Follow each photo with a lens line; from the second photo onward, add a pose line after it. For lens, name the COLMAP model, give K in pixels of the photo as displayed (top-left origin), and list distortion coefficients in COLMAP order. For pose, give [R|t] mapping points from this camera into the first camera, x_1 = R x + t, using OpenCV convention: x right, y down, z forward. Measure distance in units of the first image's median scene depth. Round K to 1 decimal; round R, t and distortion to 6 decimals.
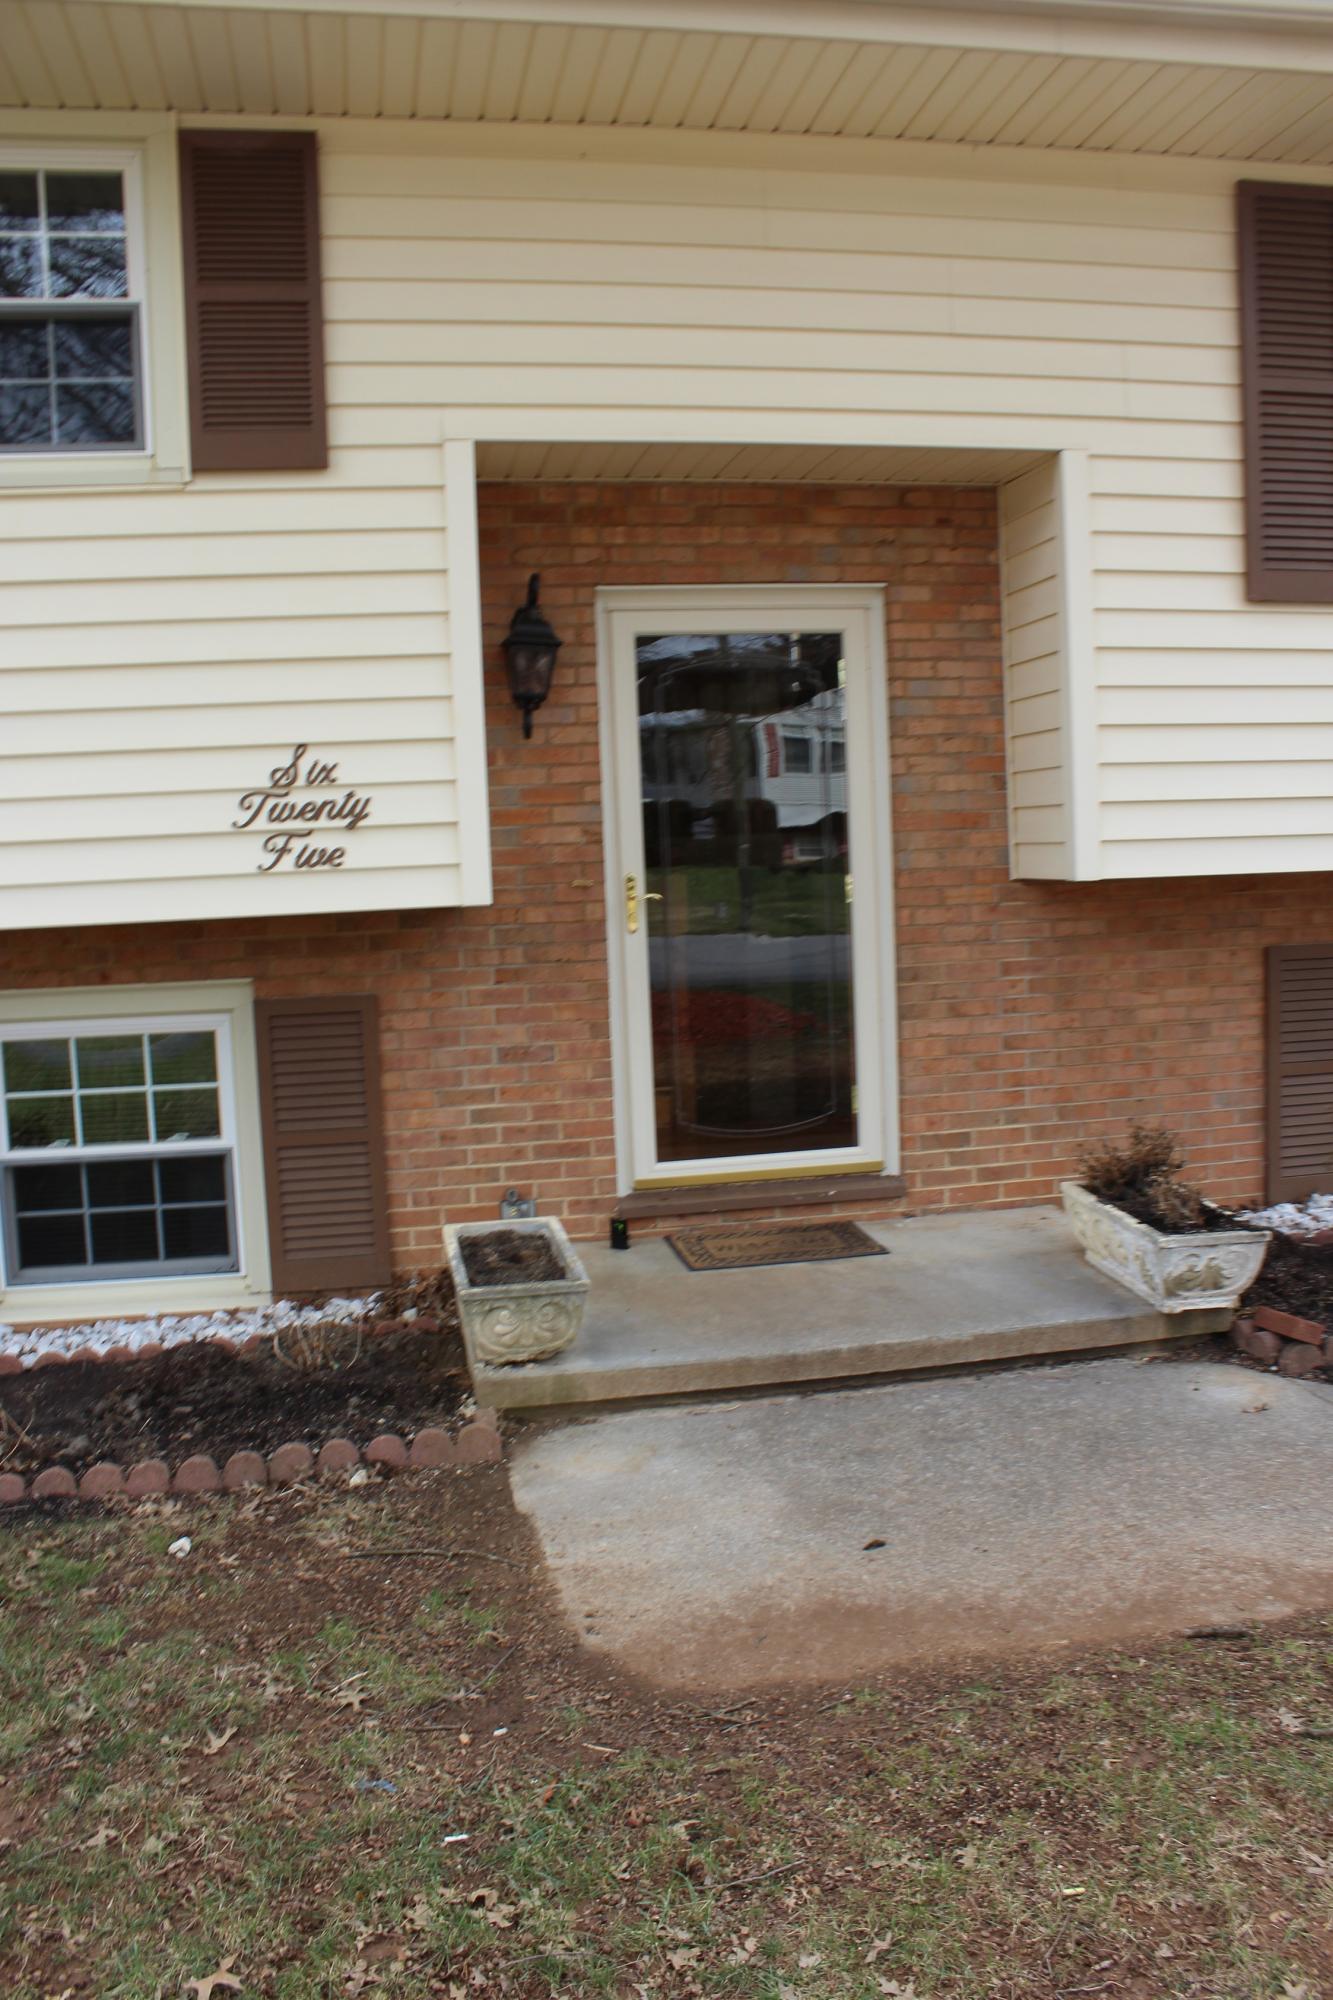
lens RADIAL K [[1639.7, 0, 666.5], [0, 1639.7, 1000.0], [0, 0, 1]] dist [-0.167505, 0.140950]
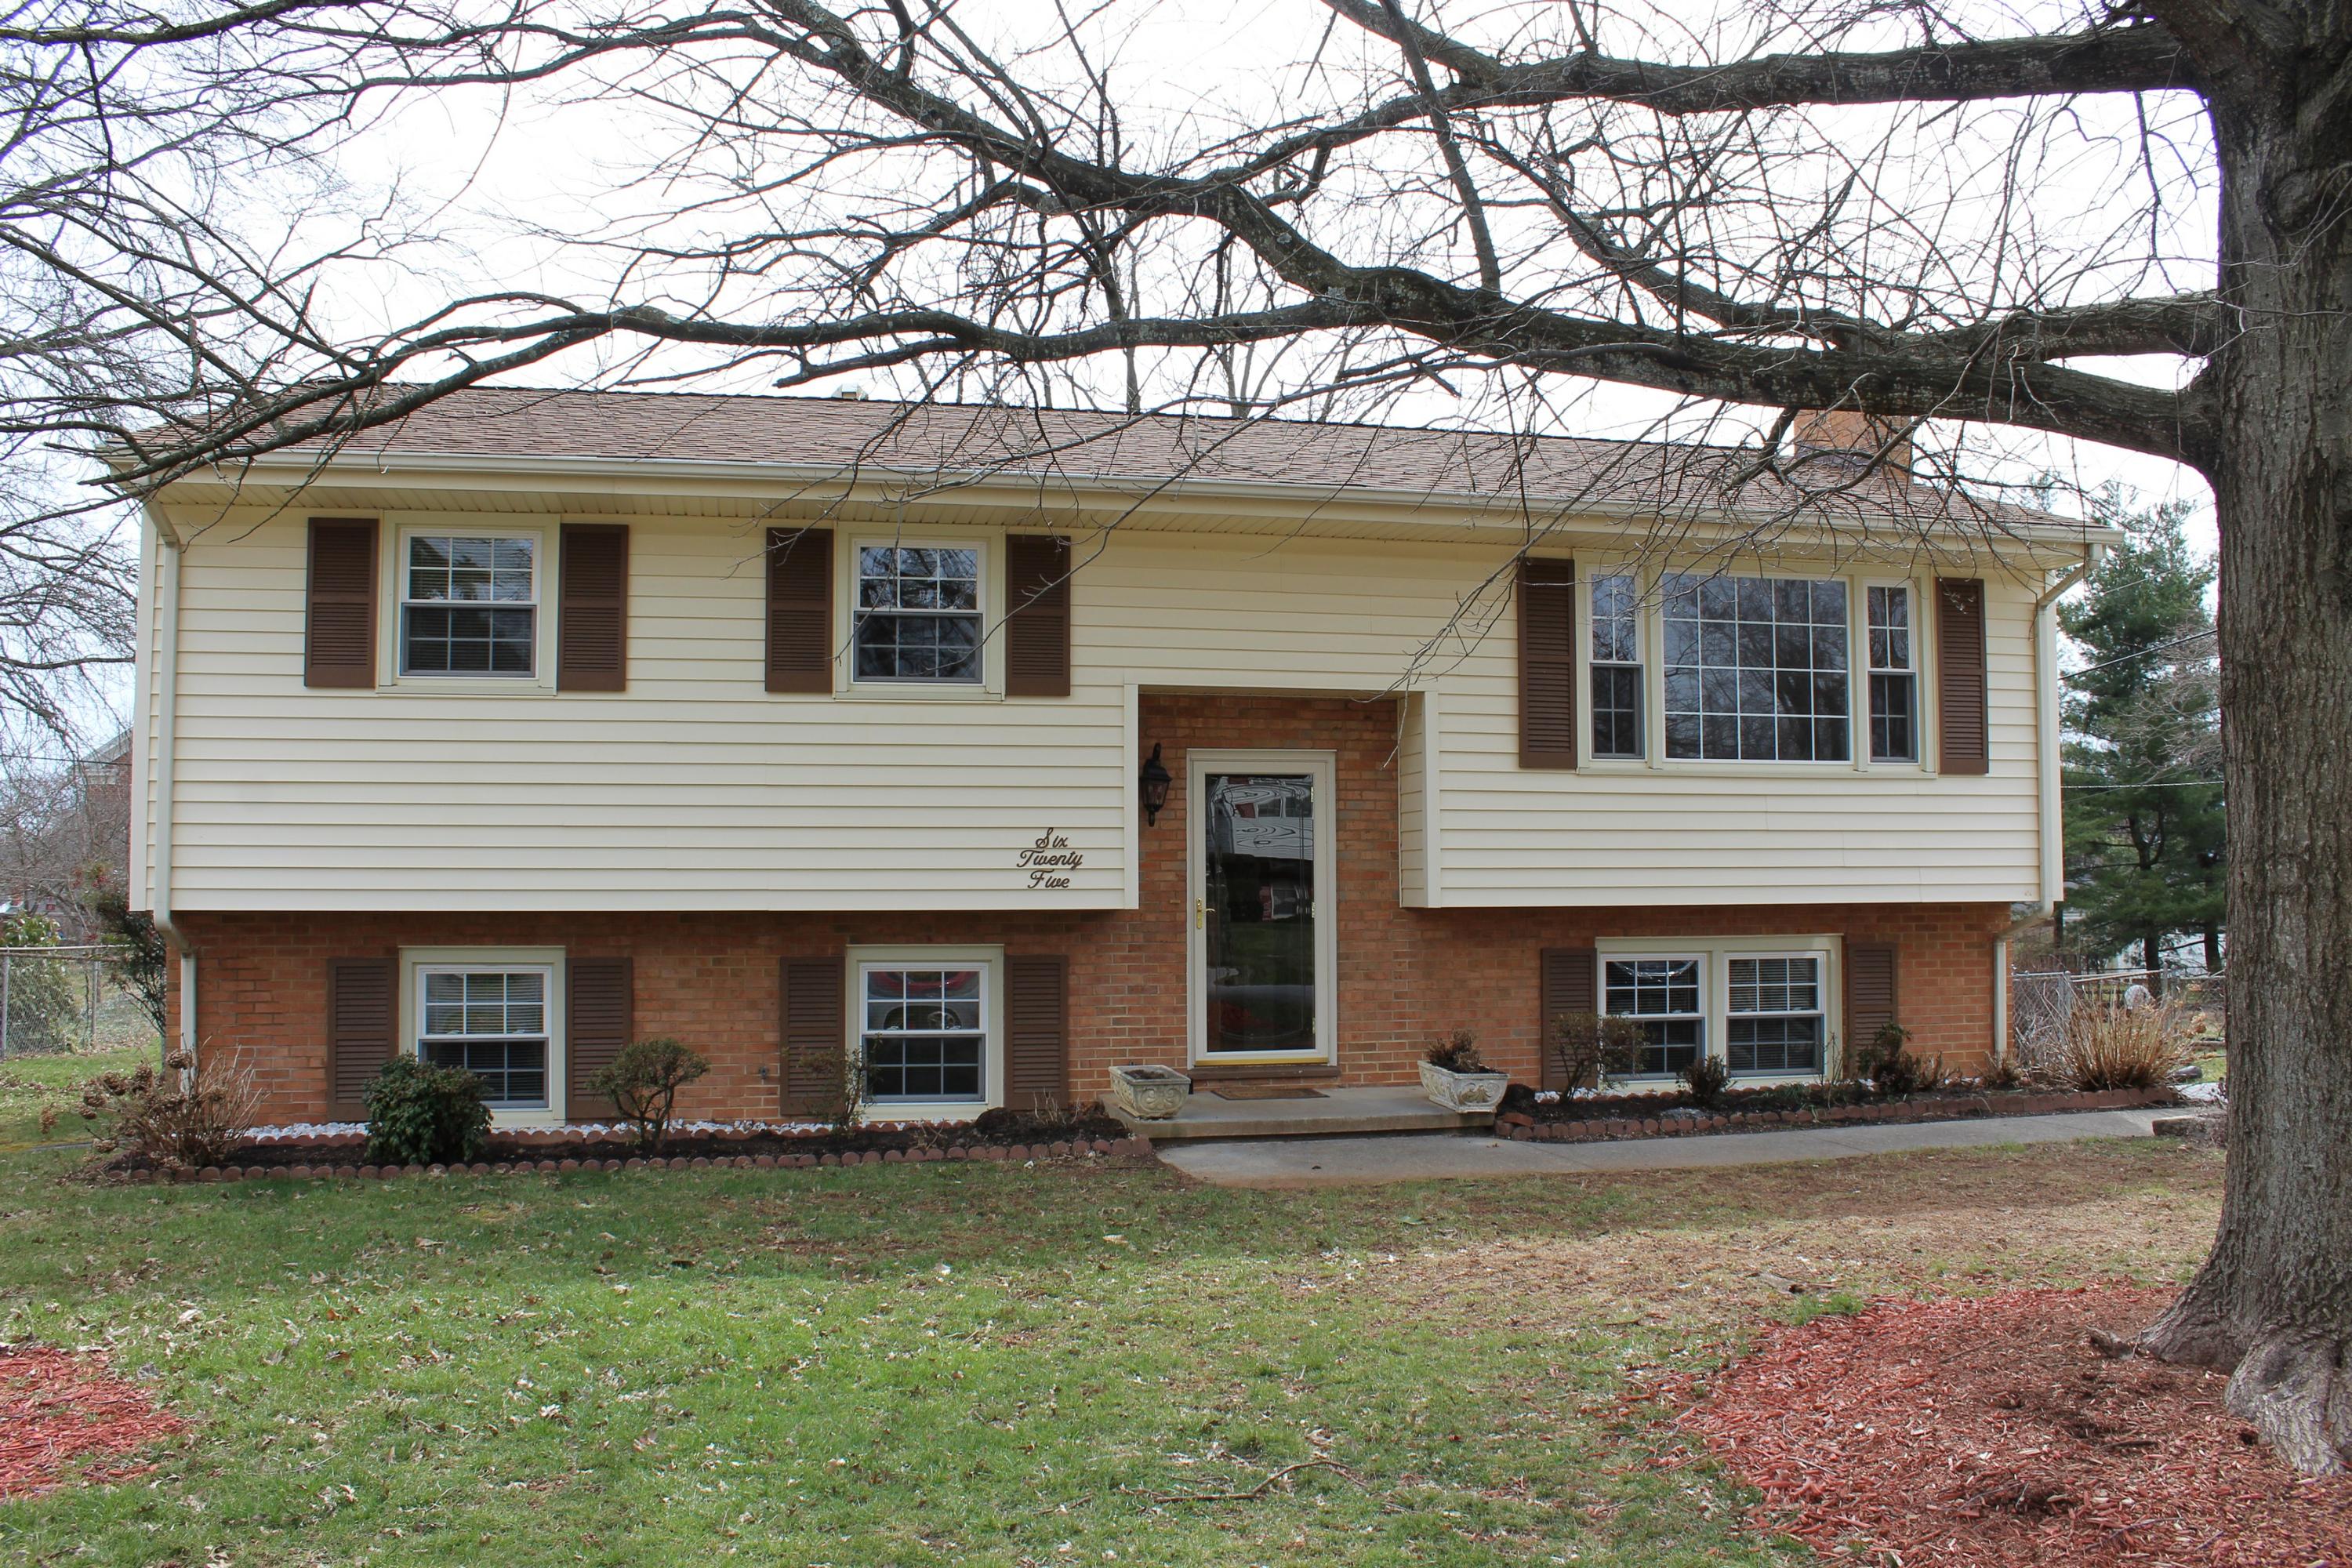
lens RADIAL K [[1928.2, 0, 1176.0], [0, 1928.2, 784.0], [0, 0, 1]] dist [-0.167505, 0.140950]
pose [[0.998750, 0.036912, 0.033698, -0.134488], [-0.031554, 0.988538, -0.147640, 0.129365], [-0.038761, 0.146392, 0.988467, -1.288910]]
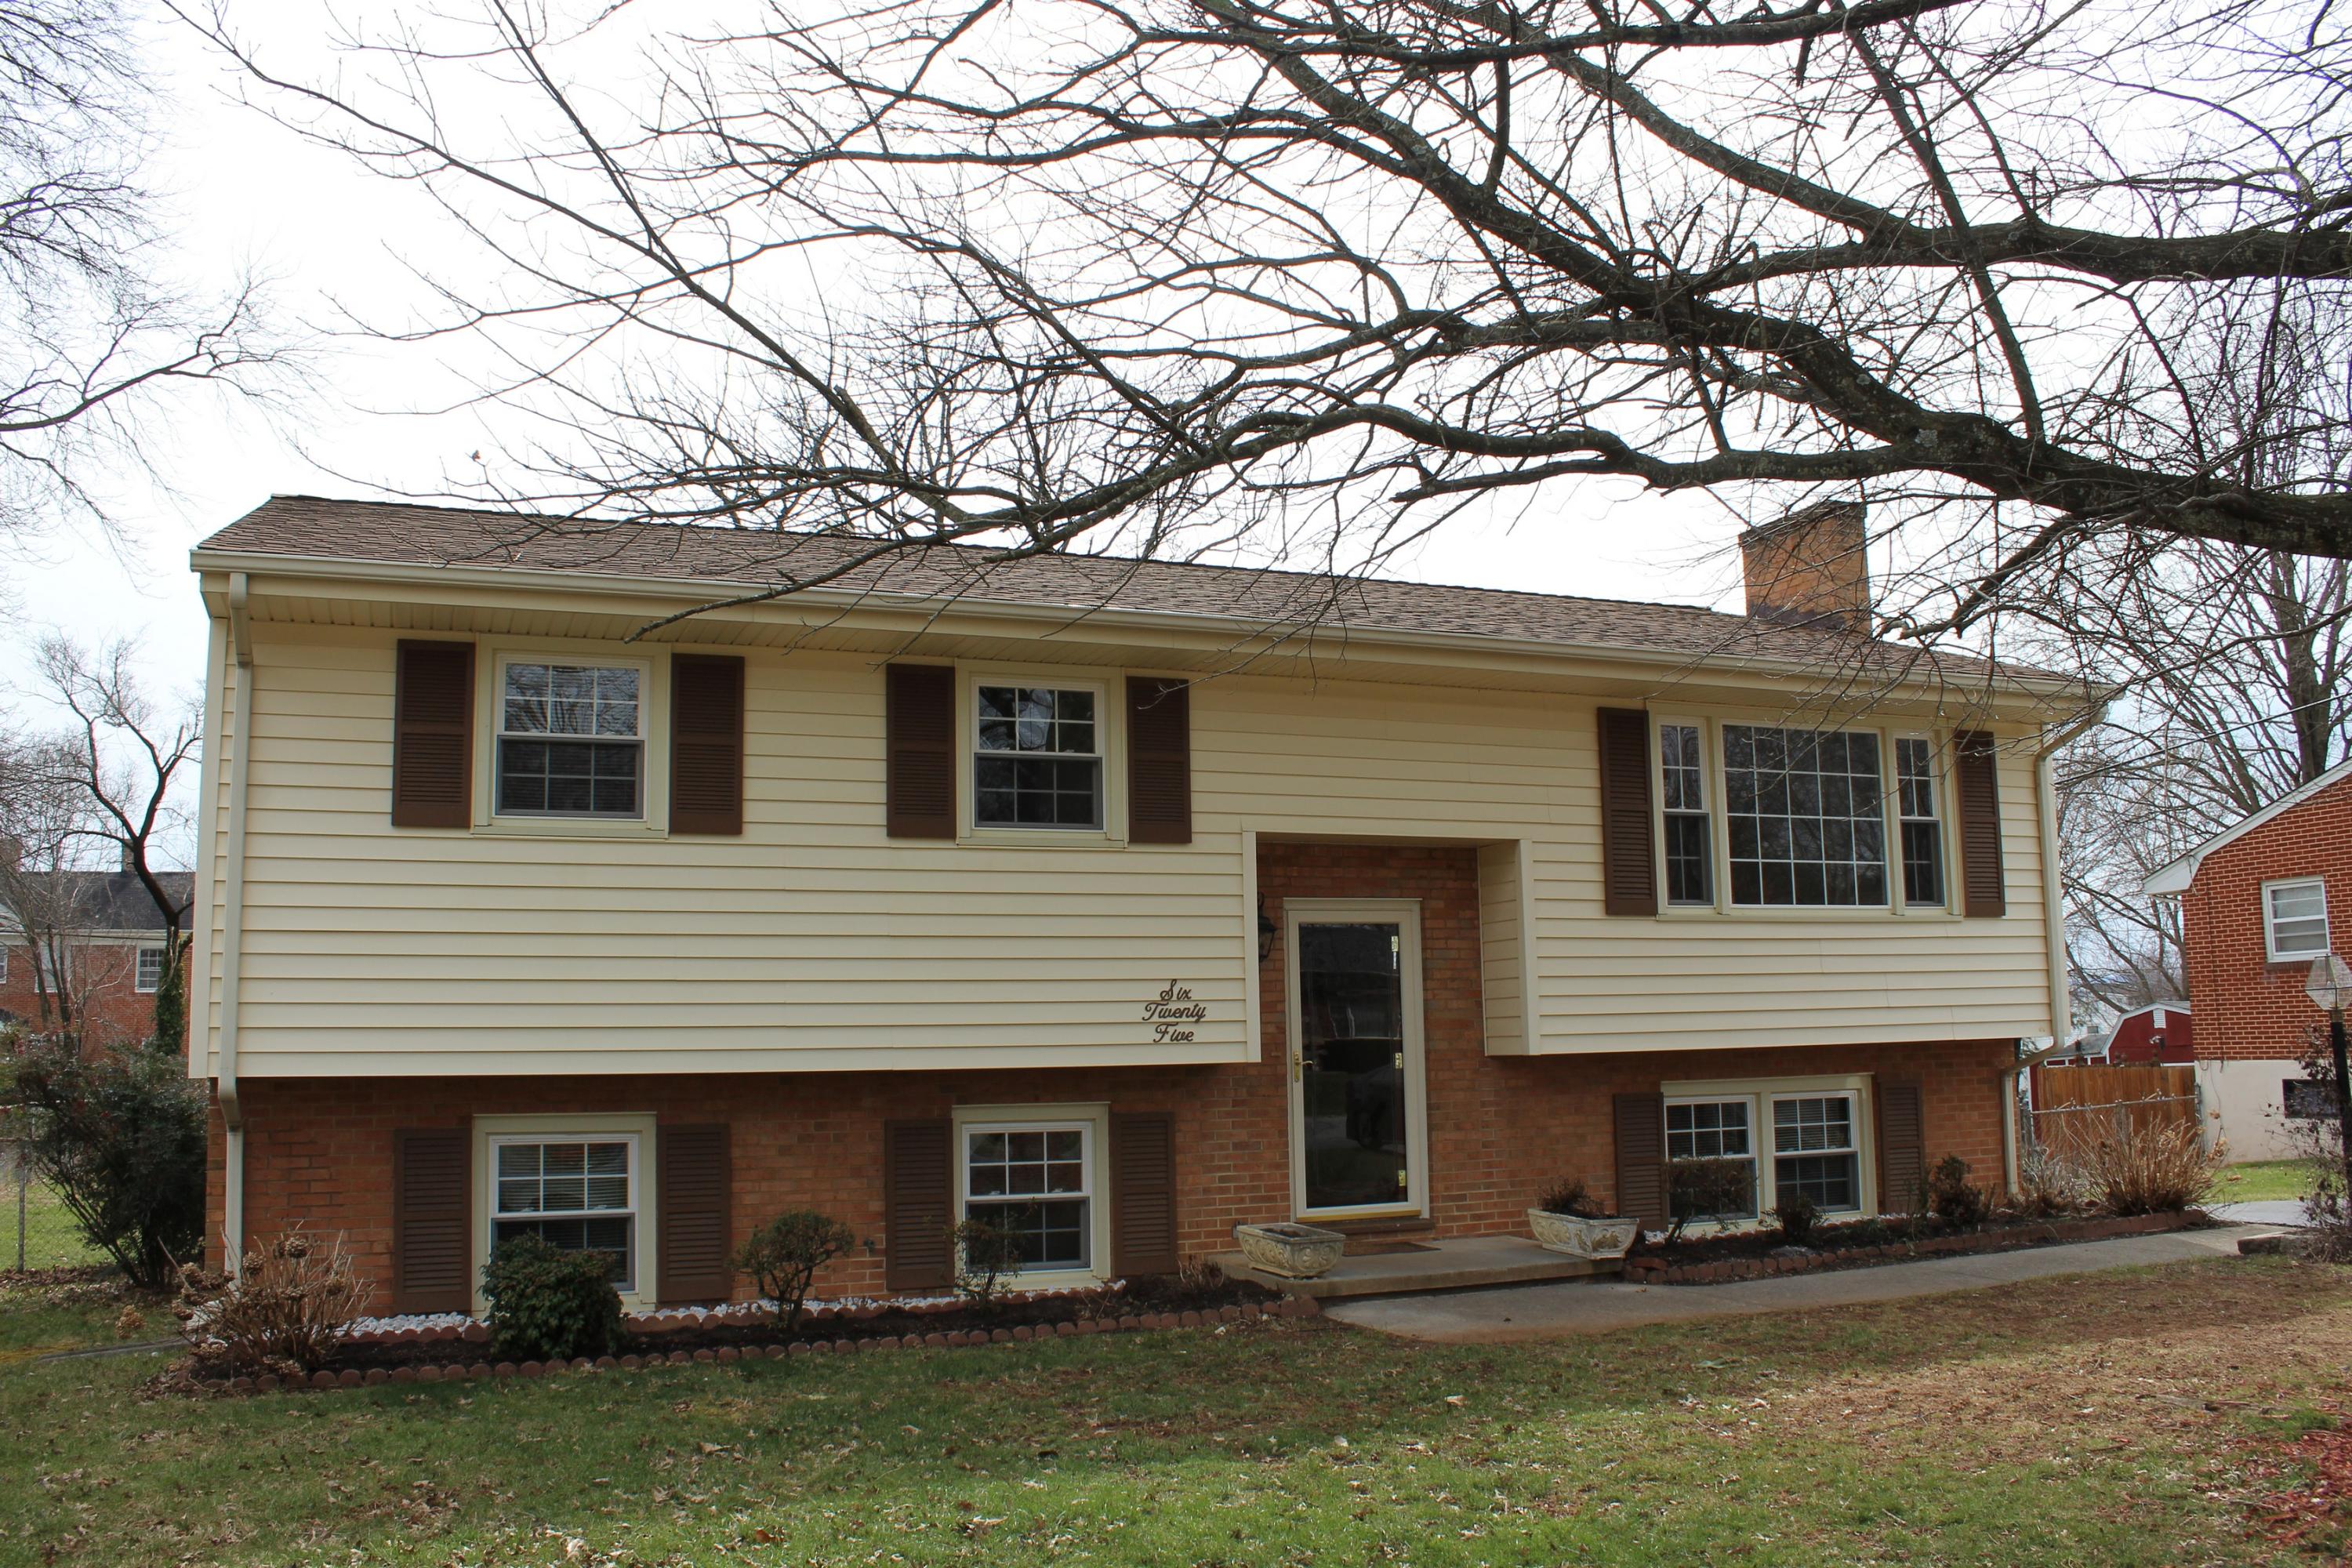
lens RADIAL K [[1928.2, 0, 1176.0], [0, 1928.2, 784.0], [0, 0, 1]] dist [-0.167505, 0.140950]
pose [[0.979384, 0.046770, 0.196520, -0.625495], [0.000016, 0.972811, -0.231602, 0.140726], [-0.202009, 0.226830, 0.952754, -1.175211]]
